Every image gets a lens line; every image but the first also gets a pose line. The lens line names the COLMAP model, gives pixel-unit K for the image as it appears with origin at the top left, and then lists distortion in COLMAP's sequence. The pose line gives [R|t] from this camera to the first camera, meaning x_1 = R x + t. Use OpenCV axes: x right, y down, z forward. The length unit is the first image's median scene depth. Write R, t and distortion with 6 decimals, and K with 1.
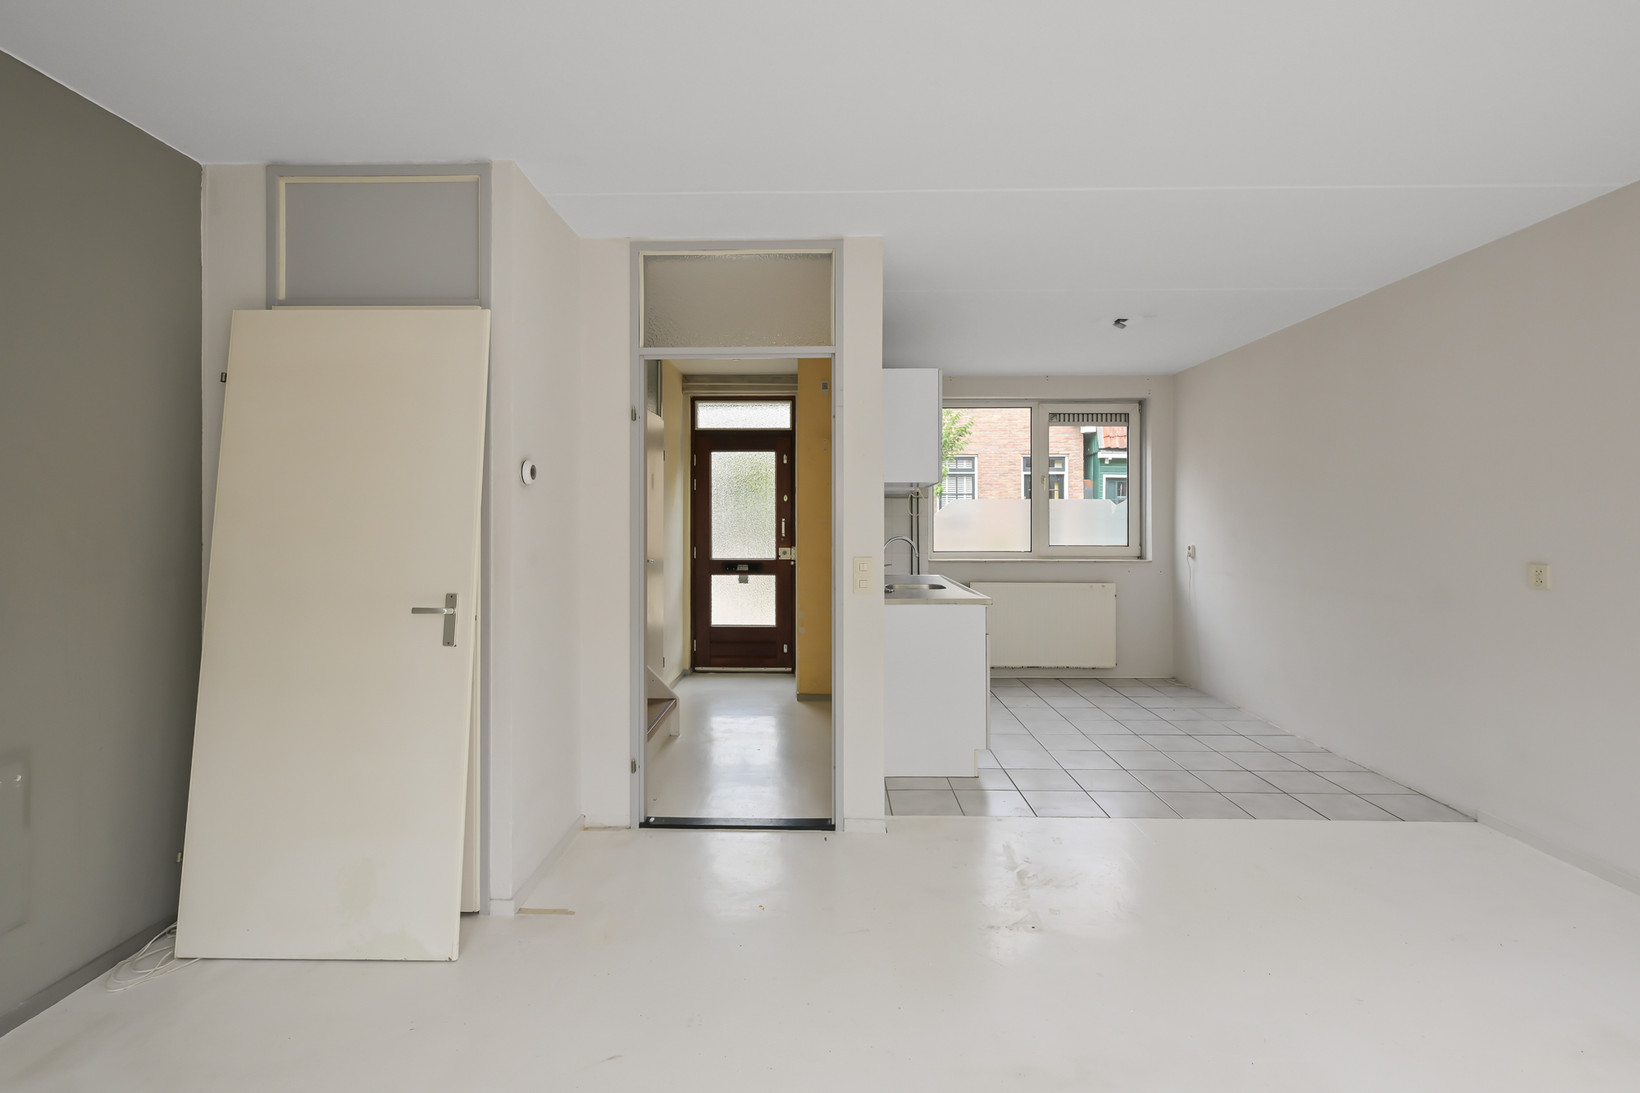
lens RADIAL K [[760.6, 0, 829.1], [0, 760.6, 527.0], [0, 0, 1]] dist [0.012662, -0.000684]
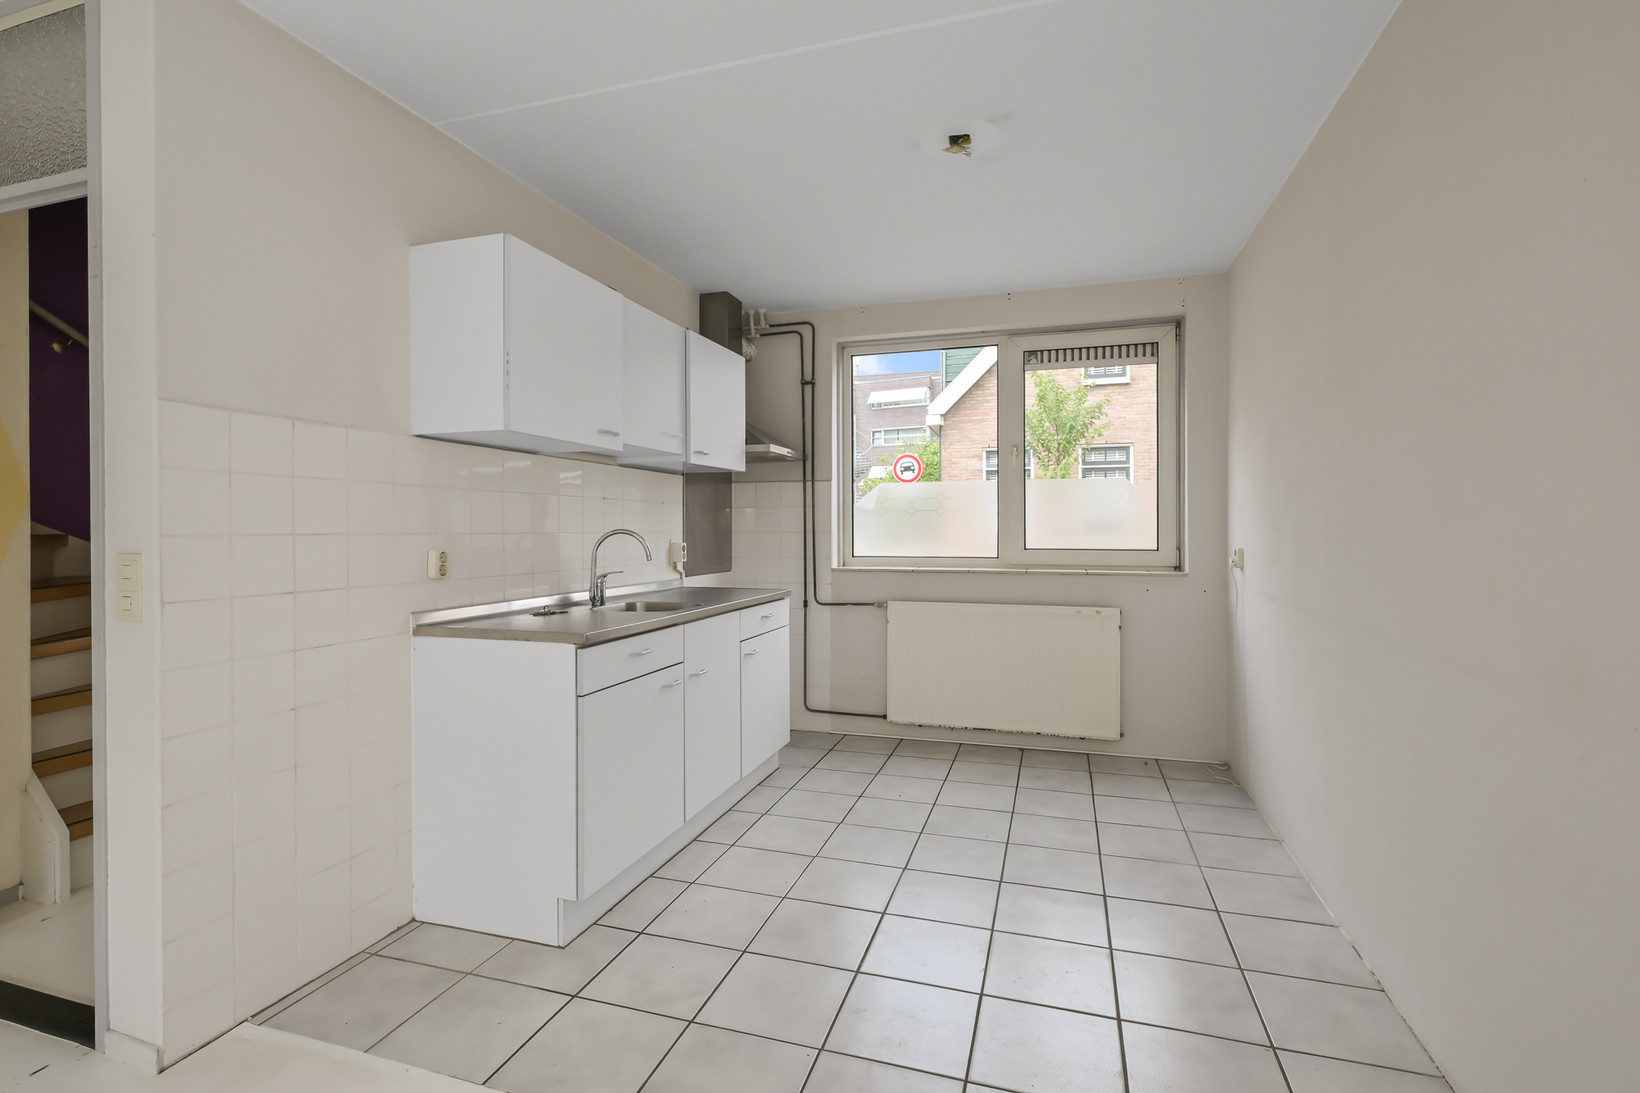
lens RADIAL K [[760.6, 0, 818.9], [0, 760.6, 543.7], [0, 0, 1]] dist [0.012662, -0.000684]
pose [[0.952250, 0.001774, -0.305315, 0.330189], [0.000878, 0.999963, 0.008550, 0.014424], [0.305319, -0.008410, 0.952213, 0.315301]]
